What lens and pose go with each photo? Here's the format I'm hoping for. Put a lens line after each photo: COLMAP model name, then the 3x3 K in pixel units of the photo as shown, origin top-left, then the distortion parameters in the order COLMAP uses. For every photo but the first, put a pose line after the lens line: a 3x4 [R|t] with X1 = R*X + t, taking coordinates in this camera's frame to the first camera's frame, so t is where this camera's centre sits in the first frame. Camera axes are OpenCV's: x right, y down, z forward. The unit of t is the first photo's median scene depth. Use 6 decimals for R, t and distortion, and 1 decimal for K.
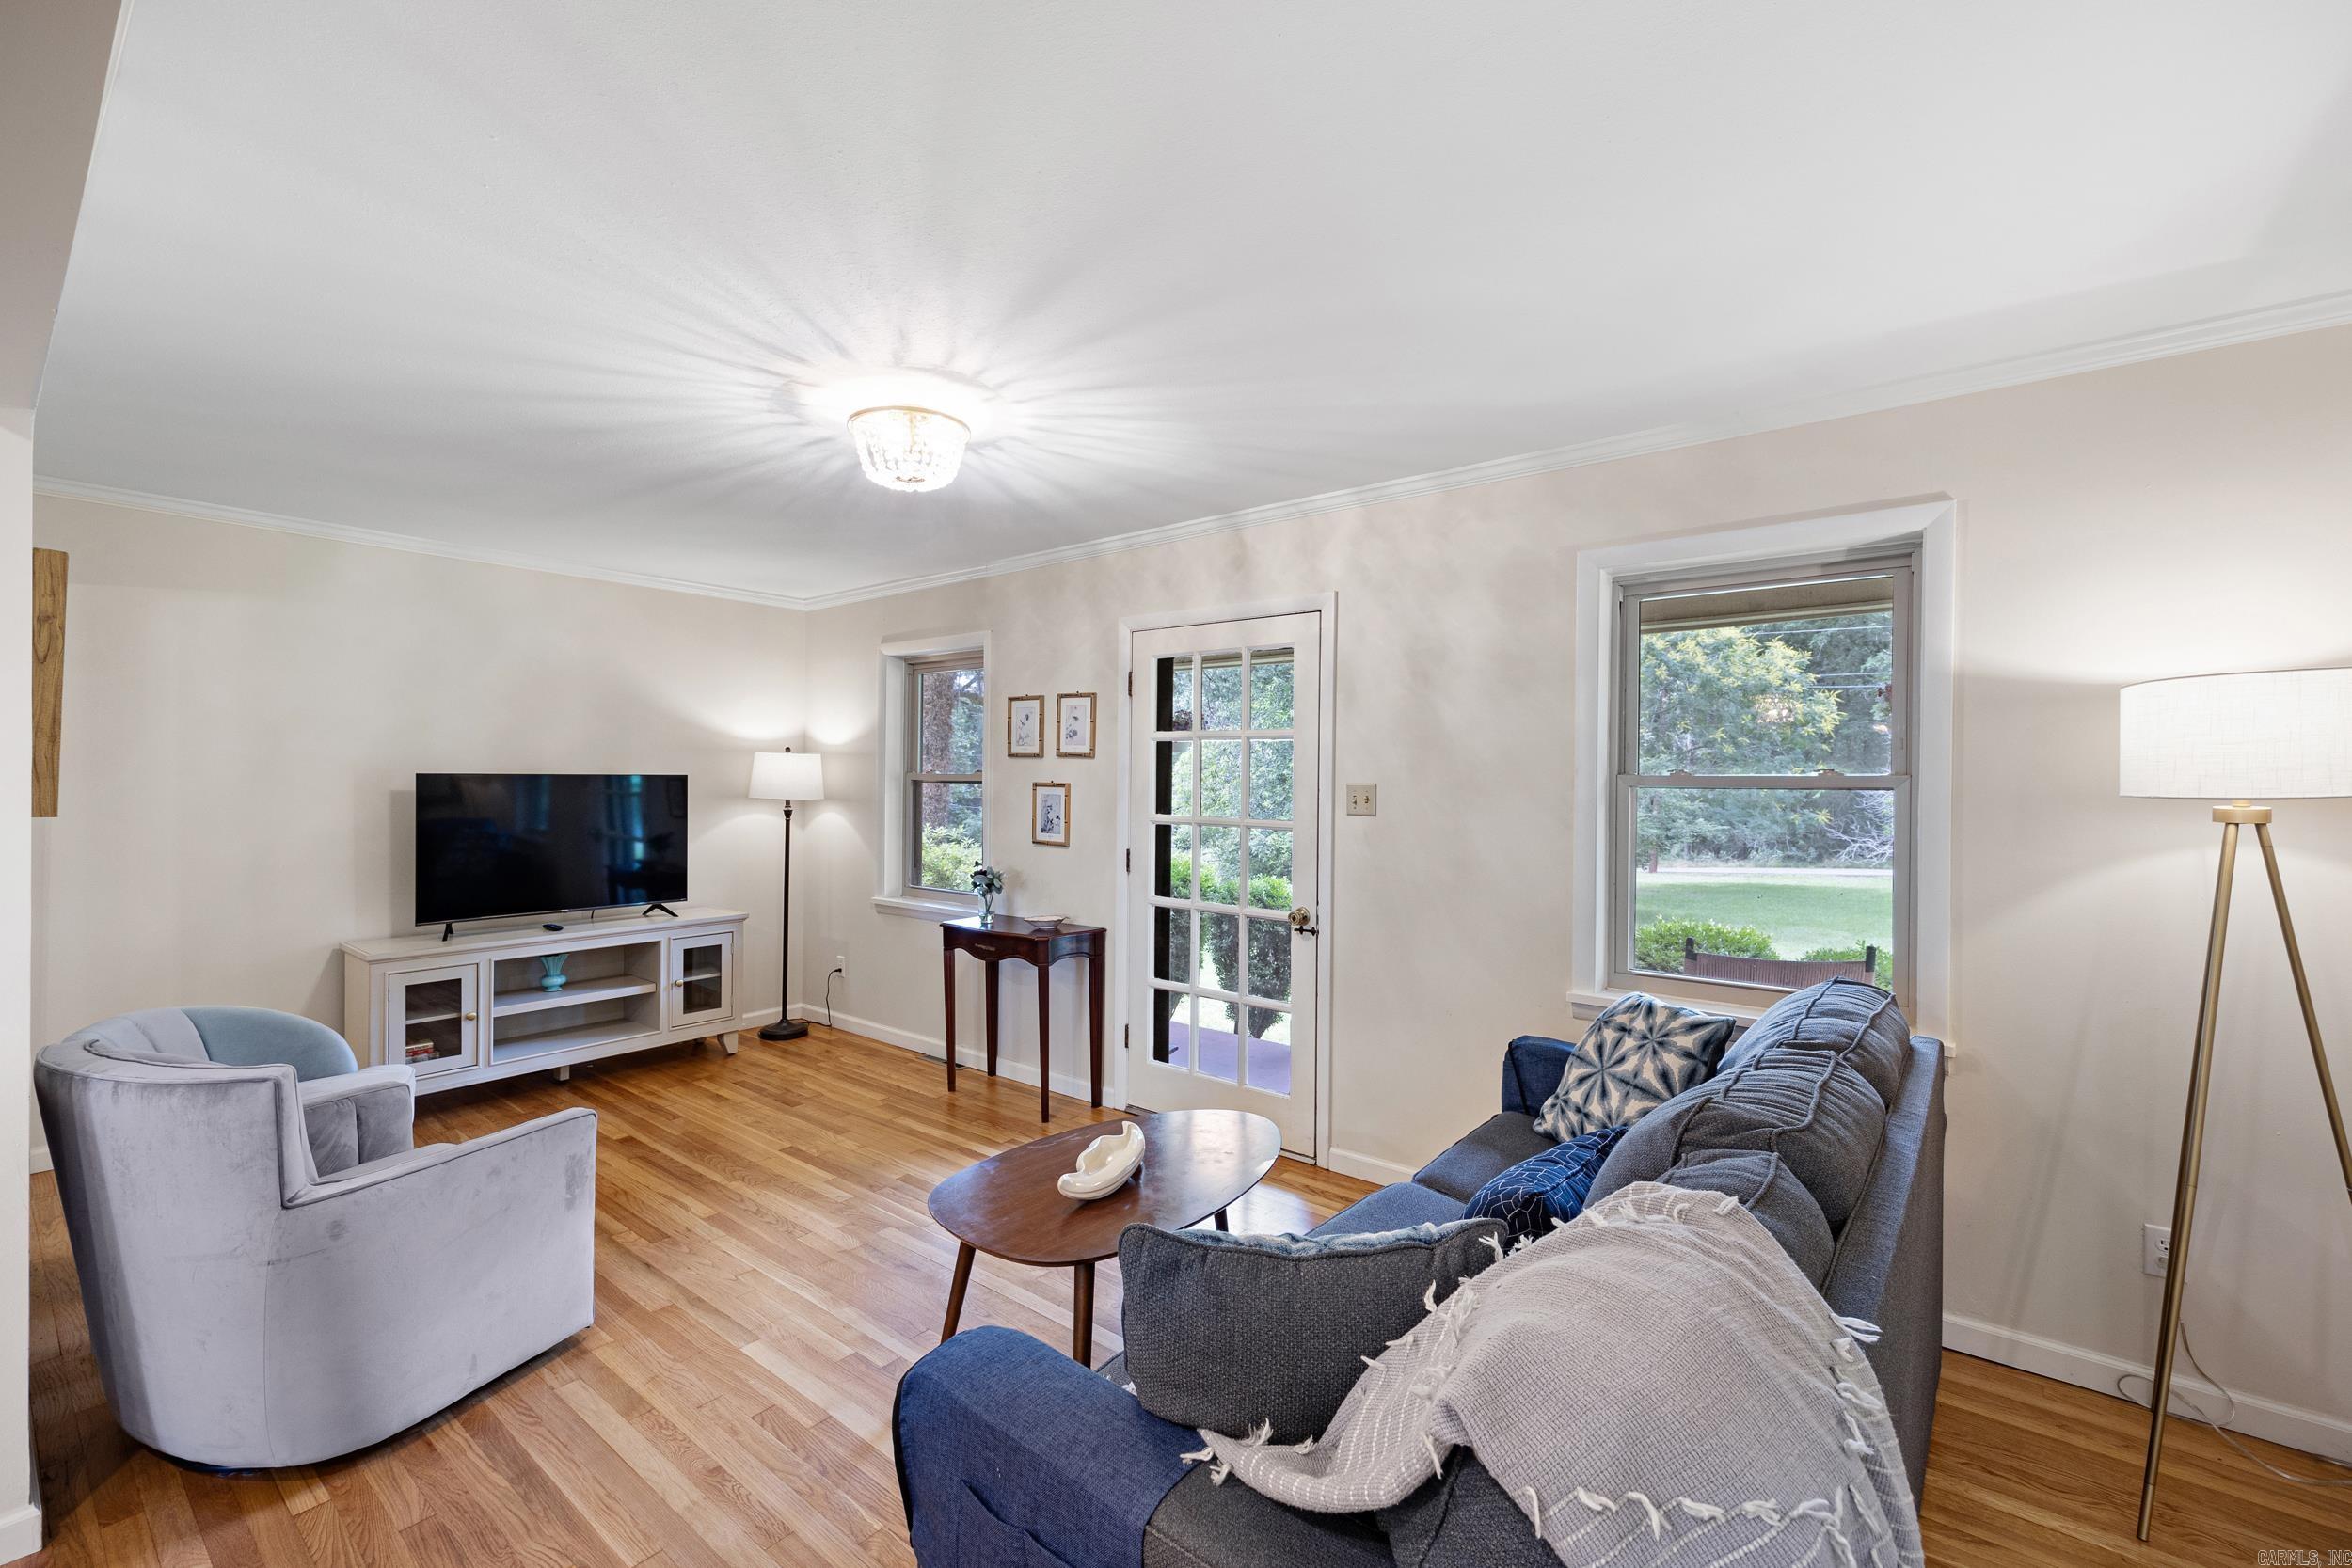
lens RADIAL K [[984.5, 0, 1191.6], [0, 984.5, 785.8], [0, 0, 1]] dist [-0.000443, 0.001137]
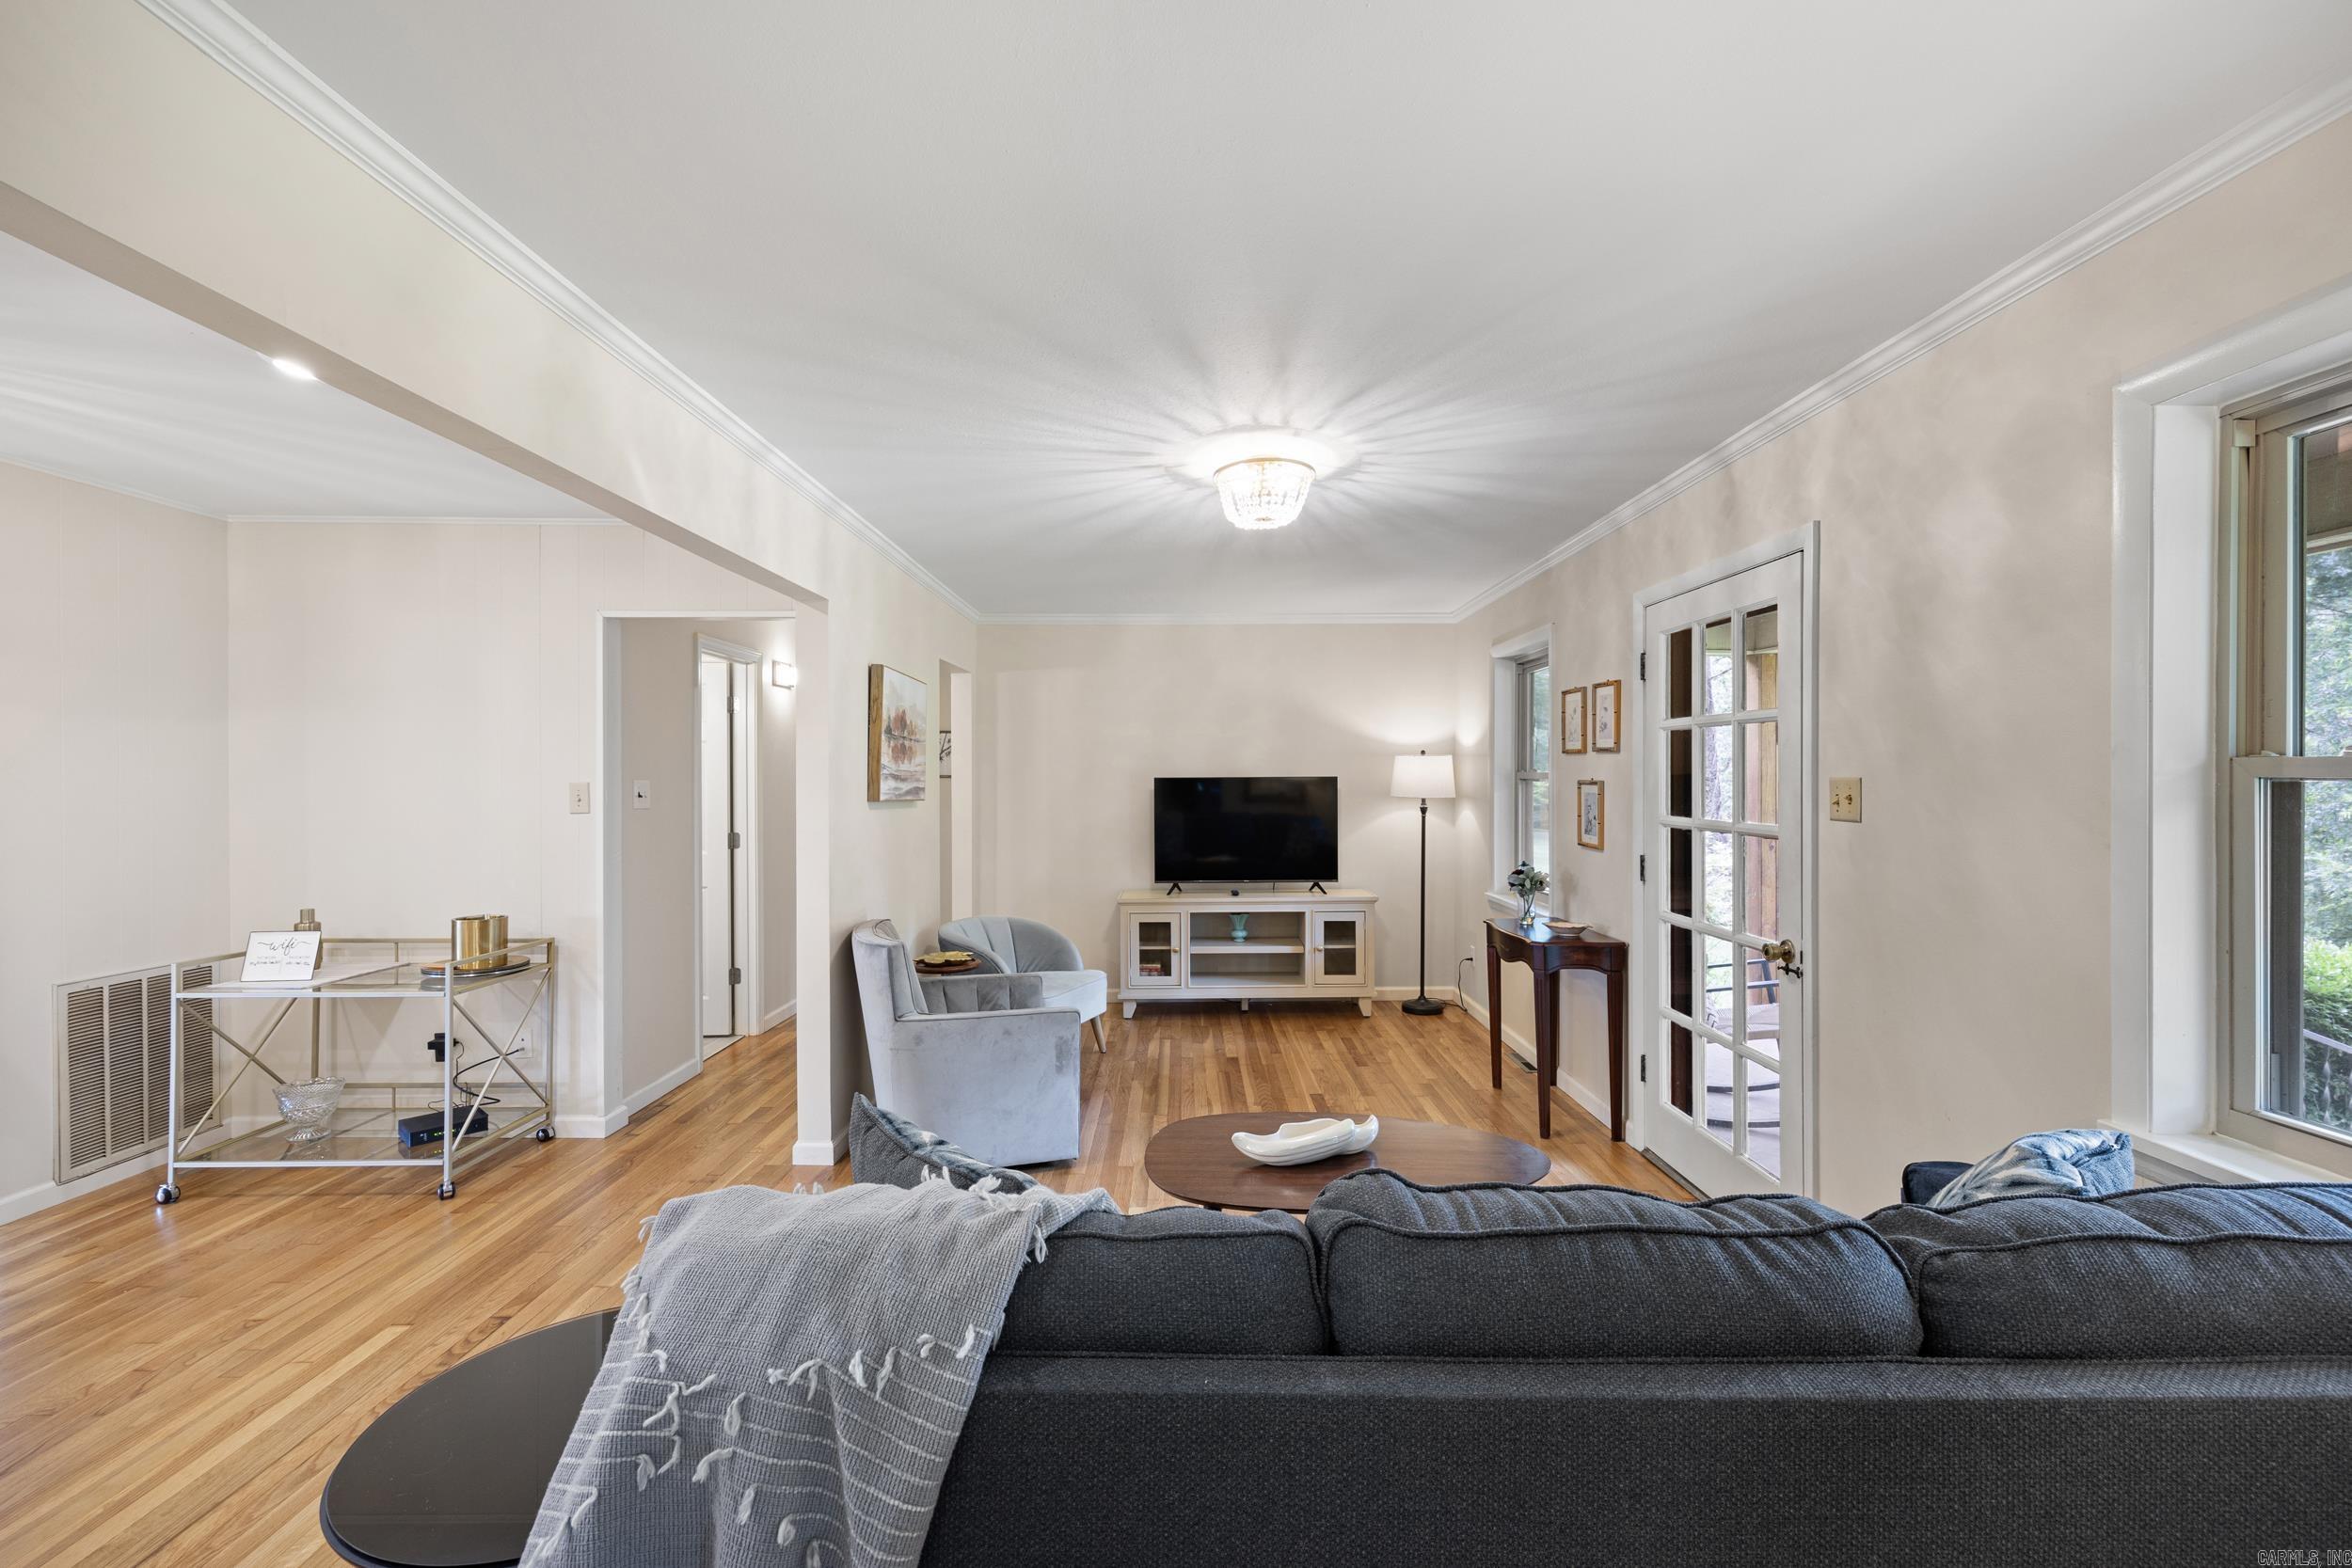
lens RADIAL K [[984.5, 0, 1182.6], [0, 984.5, 783.2], [0, 0, 1]] dist [-0.000443, 0.001137]
pose [[0.621294, -0.005906, -0.783555, 0.361333], [0.002806, 0.999982, -0.005312, 0.003674], [0.783573, 0.001101, 0.621299, 0.131657]]
